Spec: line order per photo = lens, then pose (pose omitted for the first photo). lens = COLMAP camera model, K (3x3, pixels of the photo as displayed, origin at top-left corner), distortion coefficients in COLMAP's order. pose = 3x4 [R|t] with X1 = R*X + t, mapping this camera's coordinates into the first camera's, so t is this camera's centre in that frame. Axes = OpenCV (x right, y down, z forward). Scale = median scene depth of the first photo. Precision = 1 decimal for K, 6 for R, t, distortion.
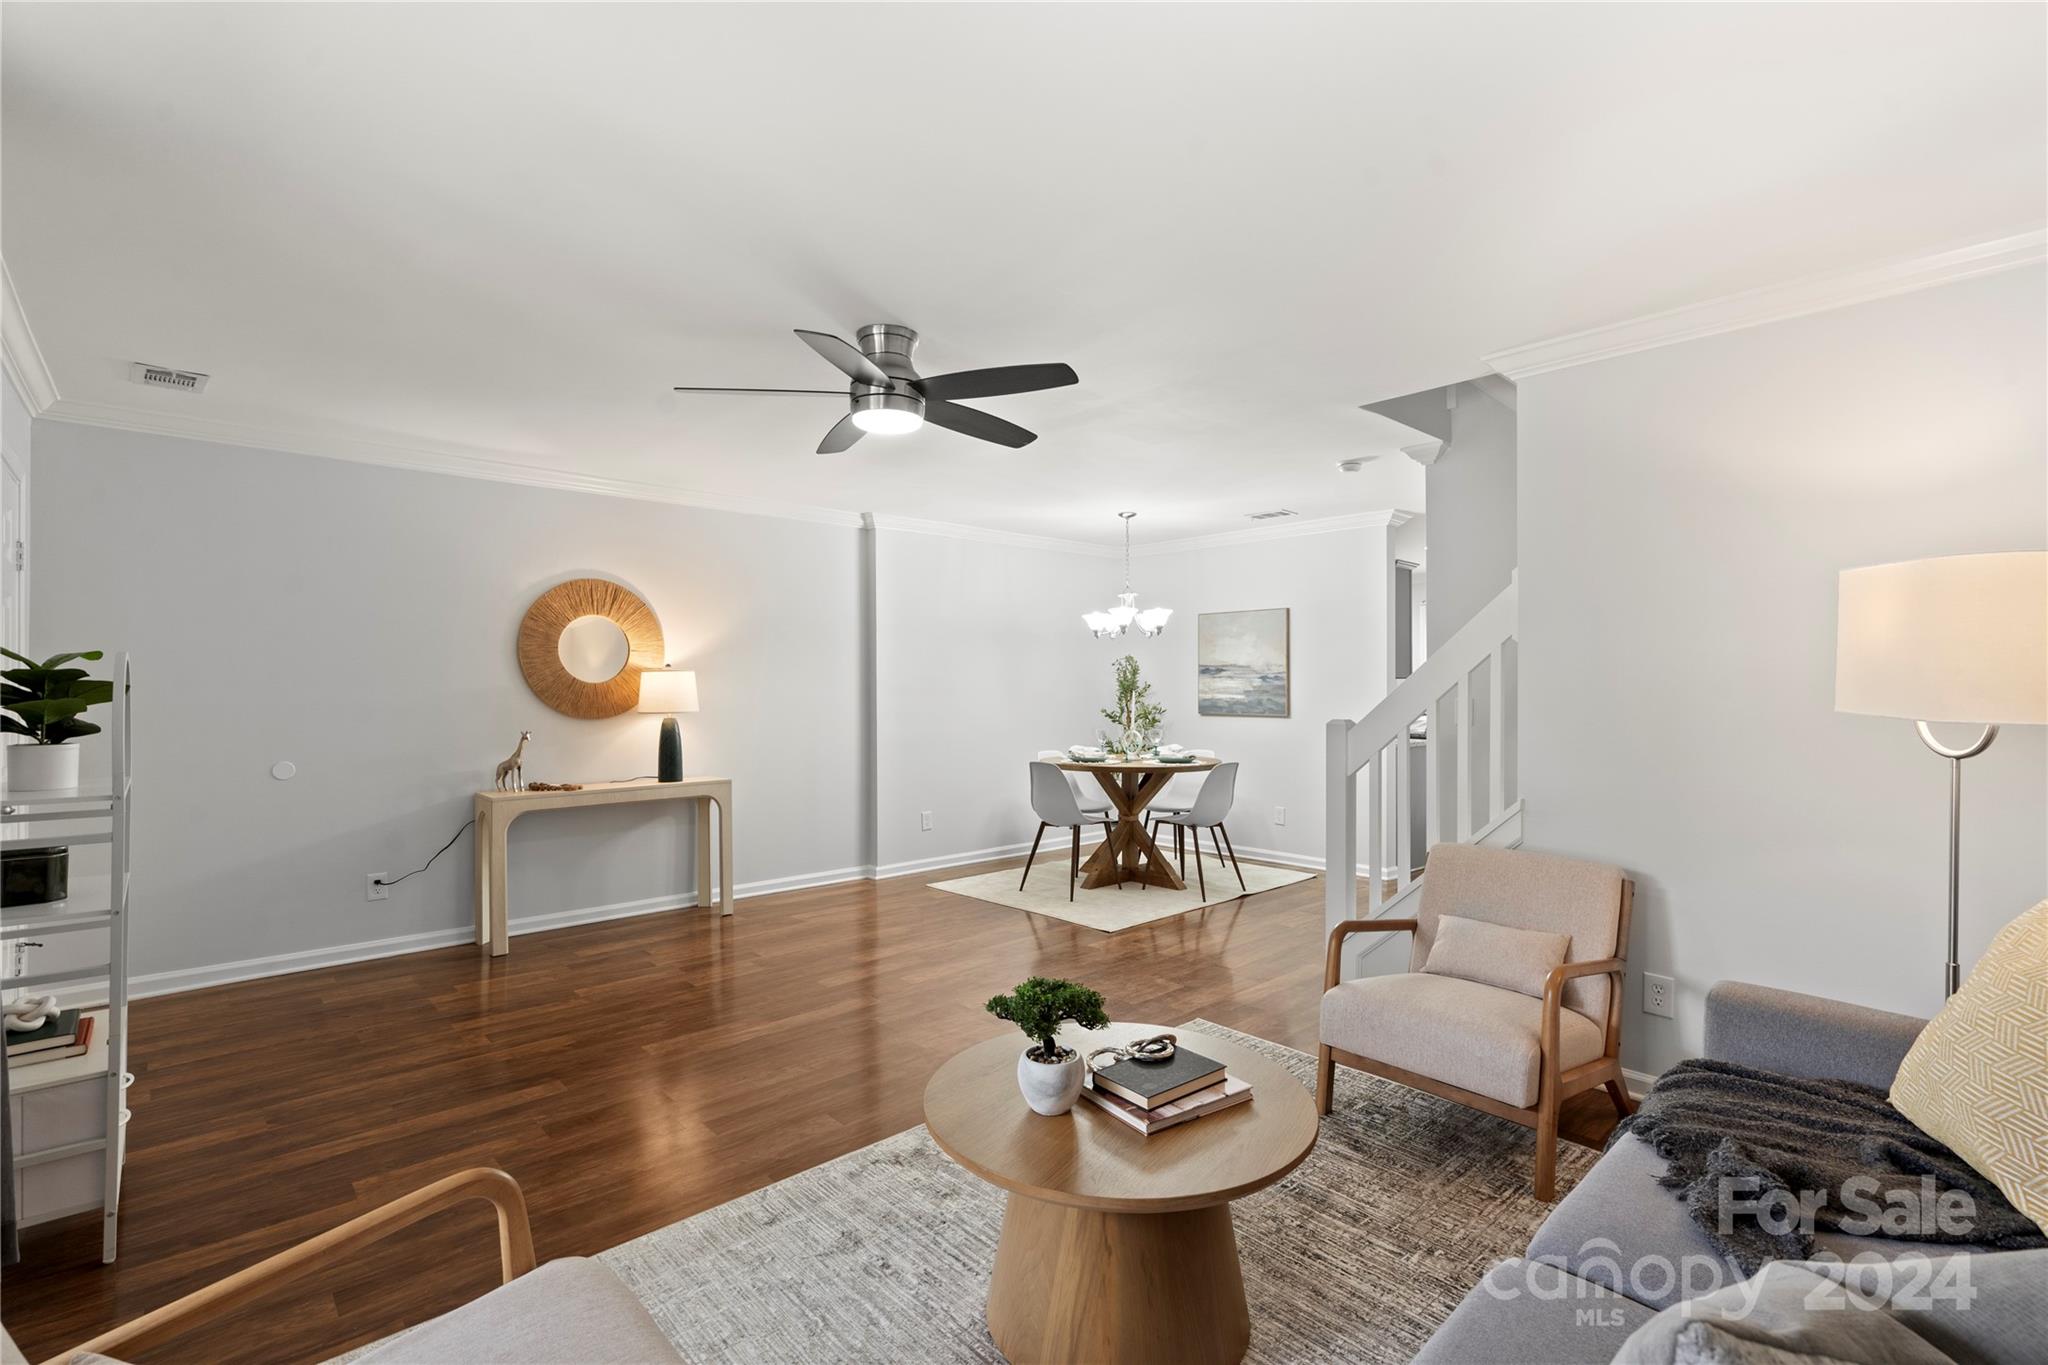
lens RADIAL K [[958.8, 0, 1023.8], [0, 958.8, 681.1], [0, 0, 1]] dist [-0.001317, 0.001695]
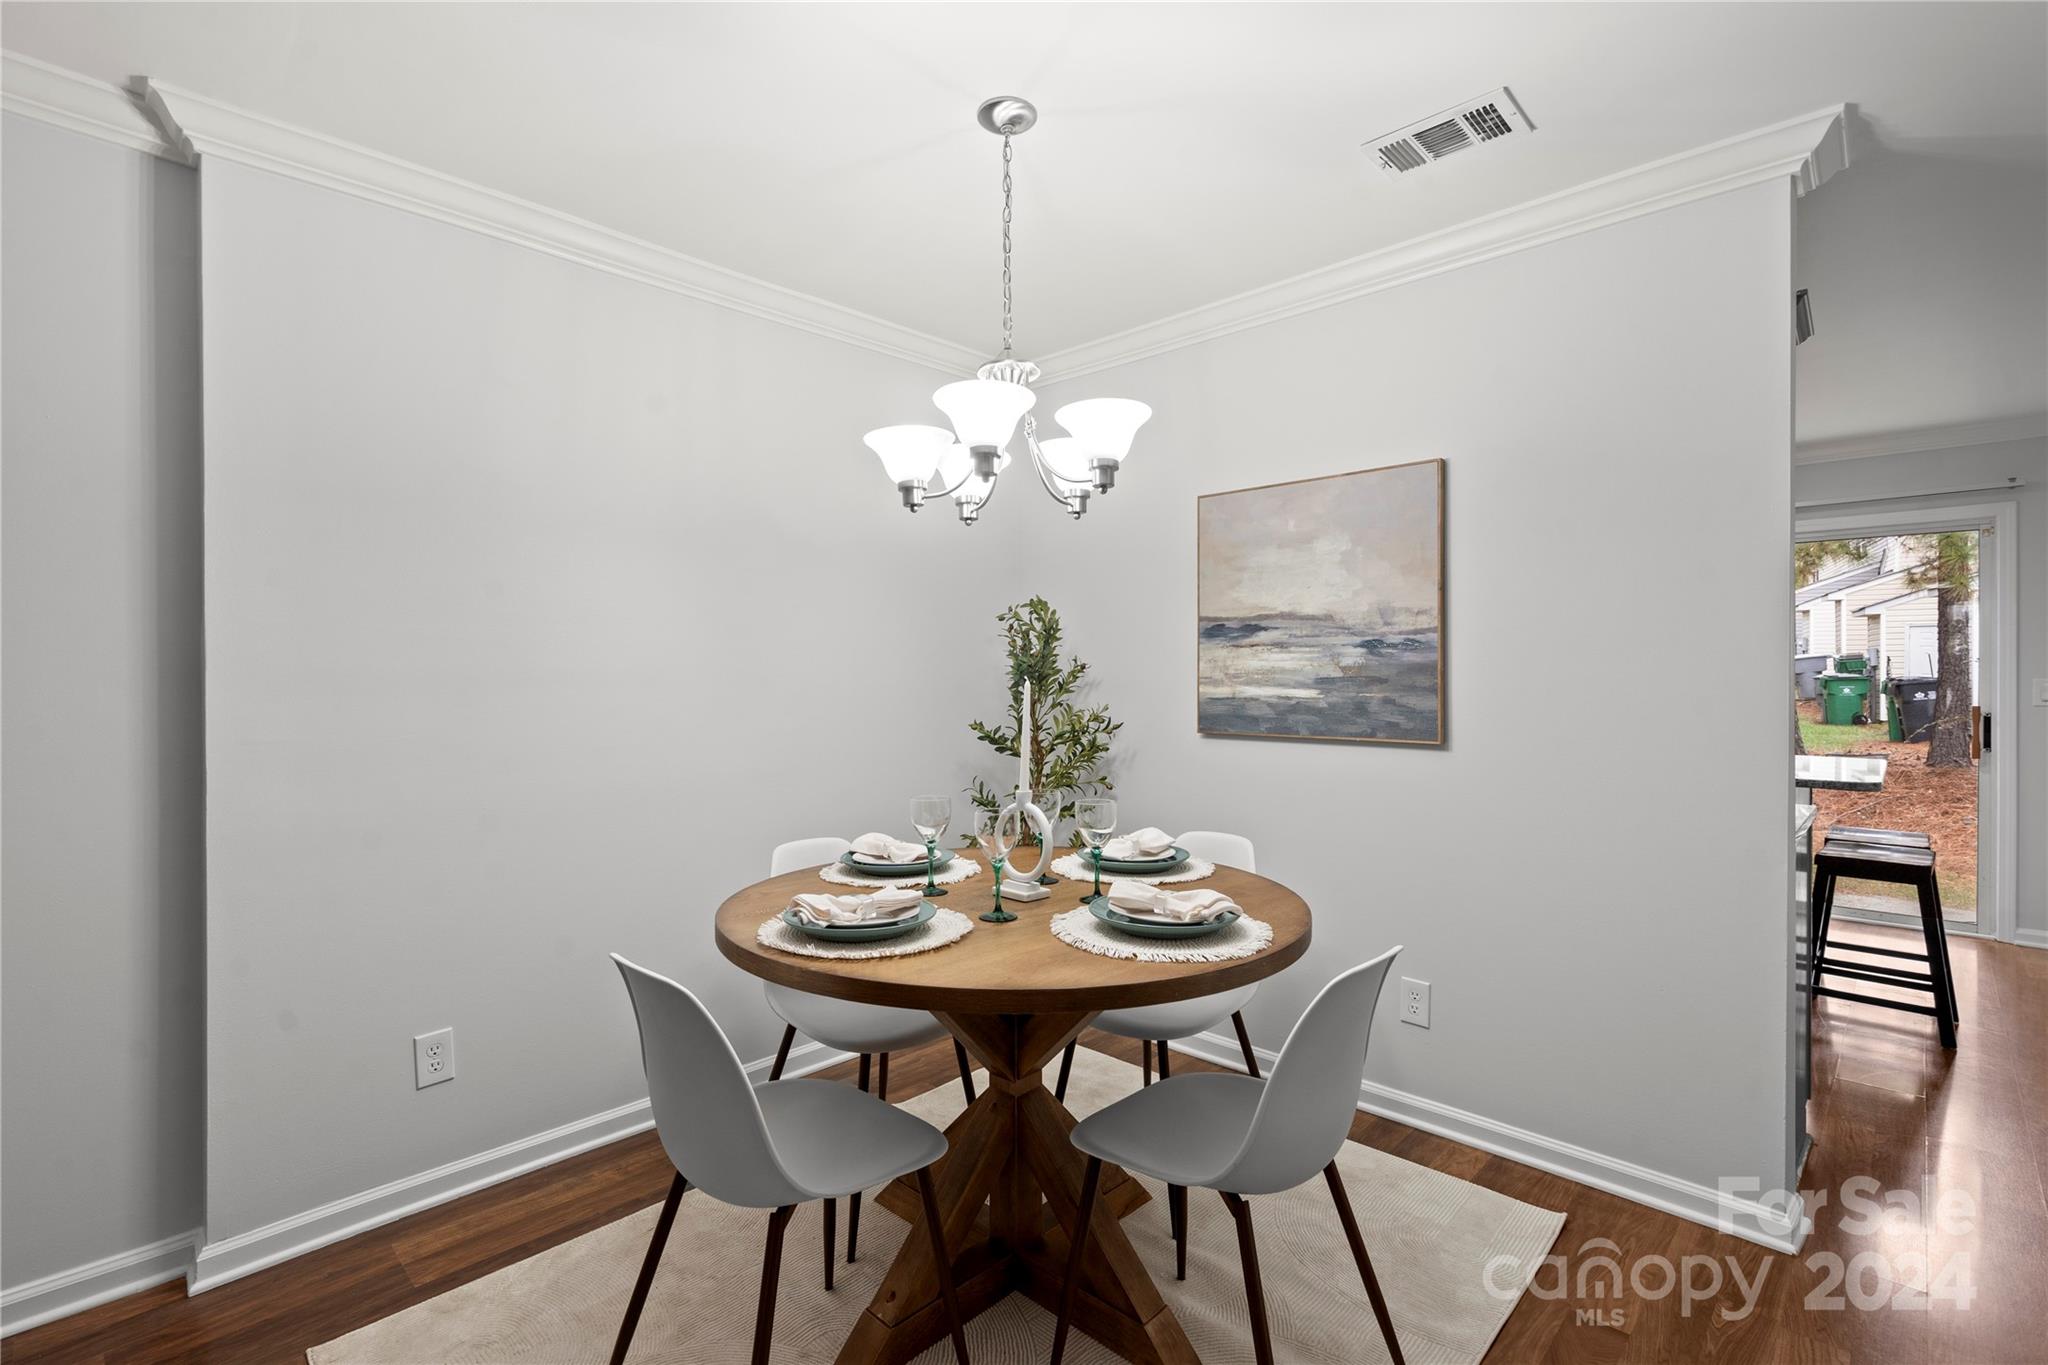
lens RADIAL K [[958.8, 0, 1021.3], [0, 958.8, 677.7], [0, 0, 1]] dist [-0.001317, 0.001695]
pose [[0.998489, 0.000336, 0.054945, 0.095248], [-0.000648, 0.999984, 0.005660, 0.008779], [-0.054942, -0.005687, 0.998473, 0.683384]]
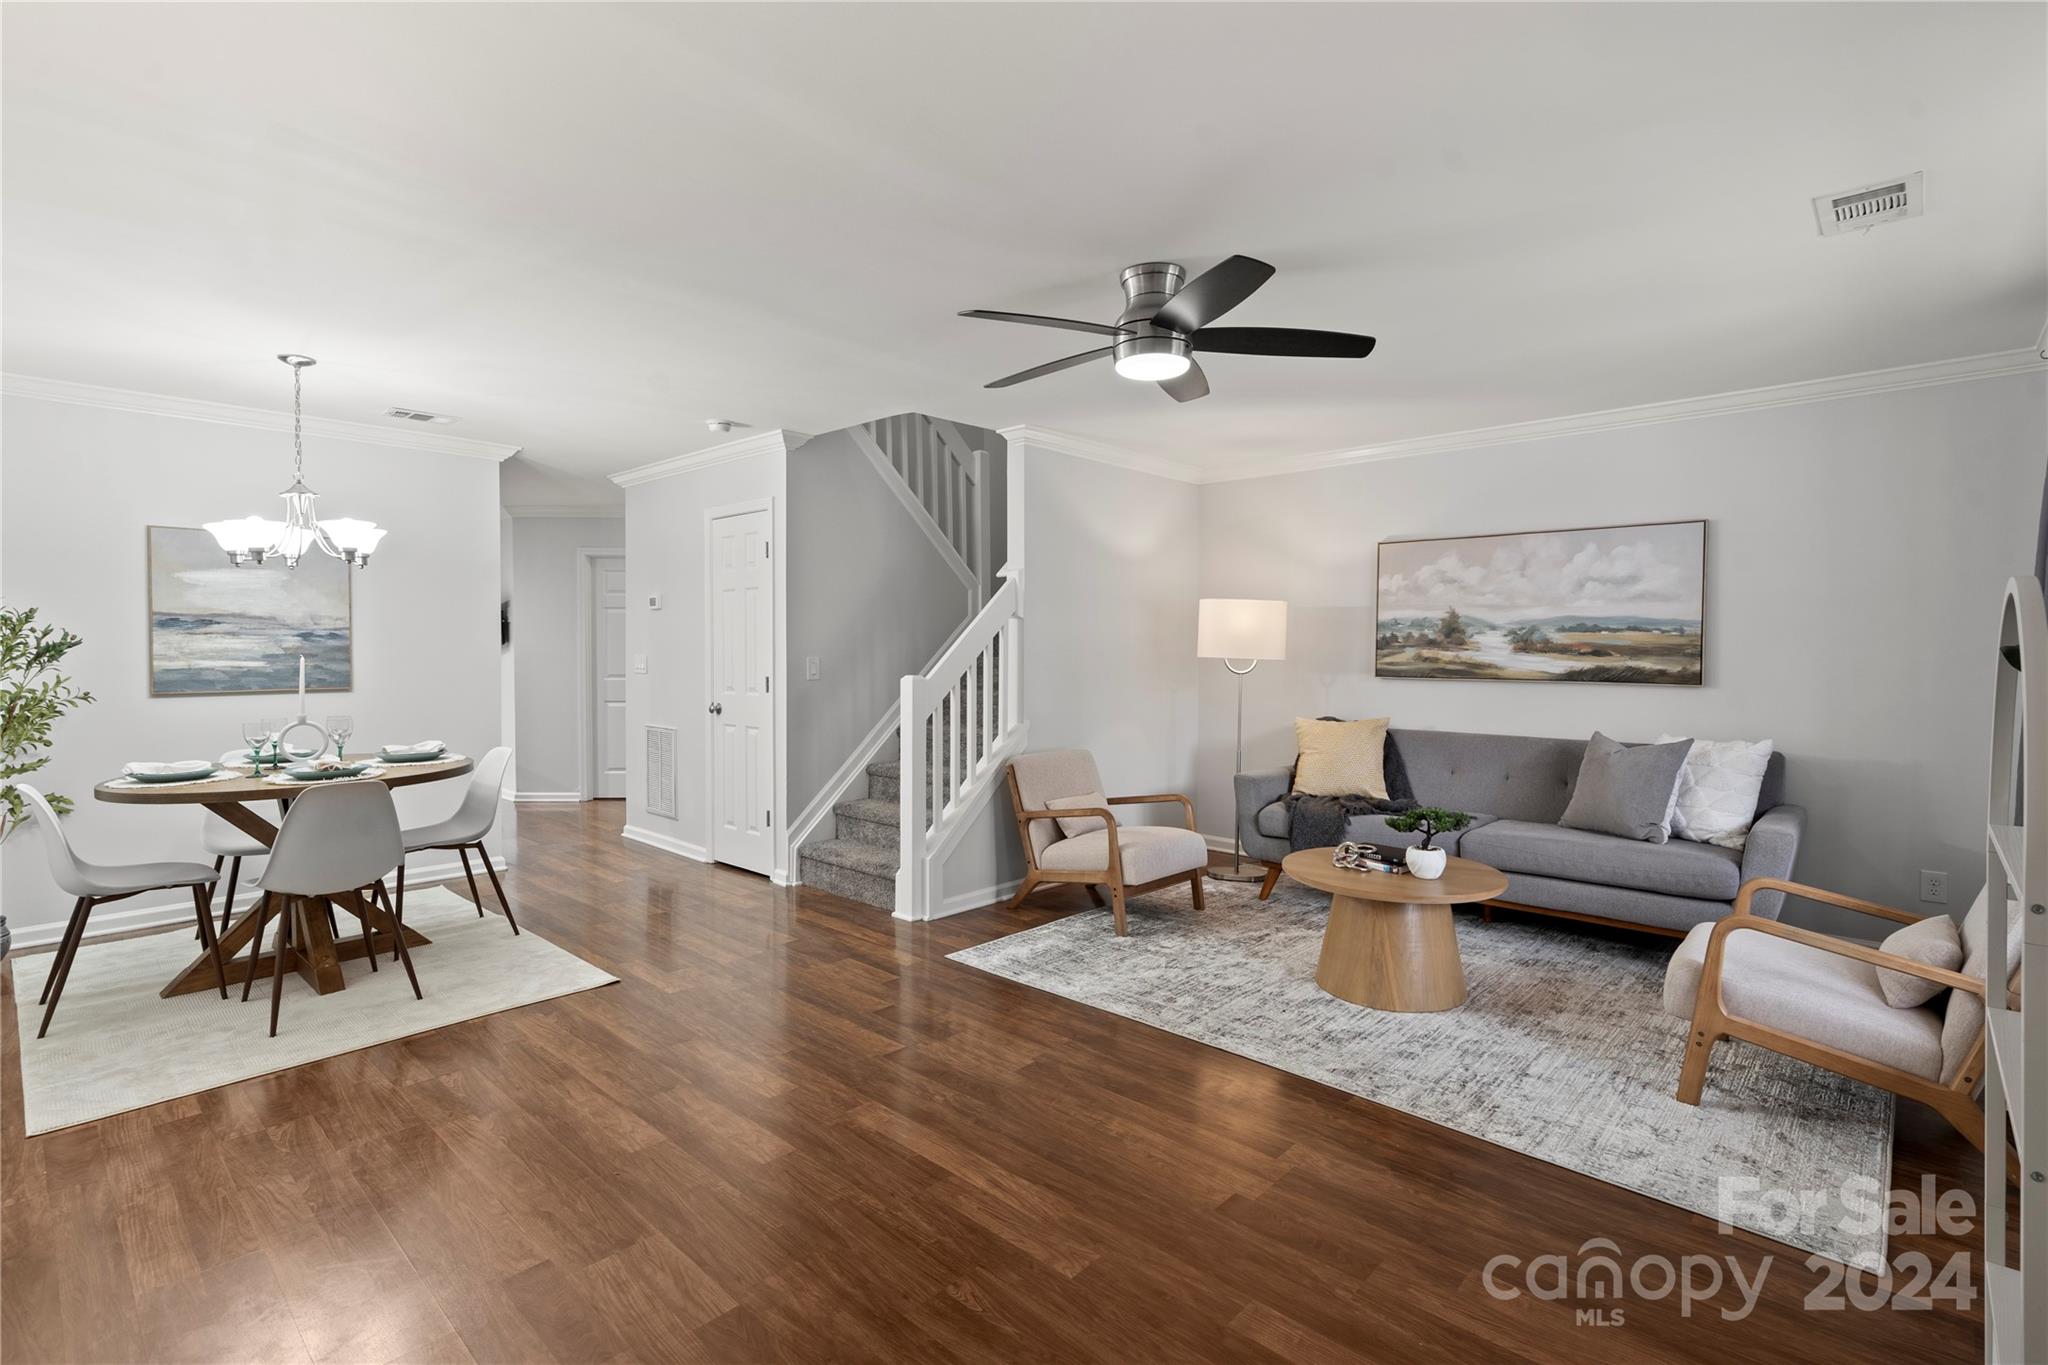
lens RADIAL K [[958.8, 0, 1030.7], [0, 958.8, 683.5], [0, 0, 1]] dist [-0.001317, 0.001695]
pose [[-0.078740, -0.039132, 0.996127, -0.527952], [-0.004673, 0.999233, 0.038885, 0.002126], [-0.996884, -0.001594, -0.078862, 0.592441]]
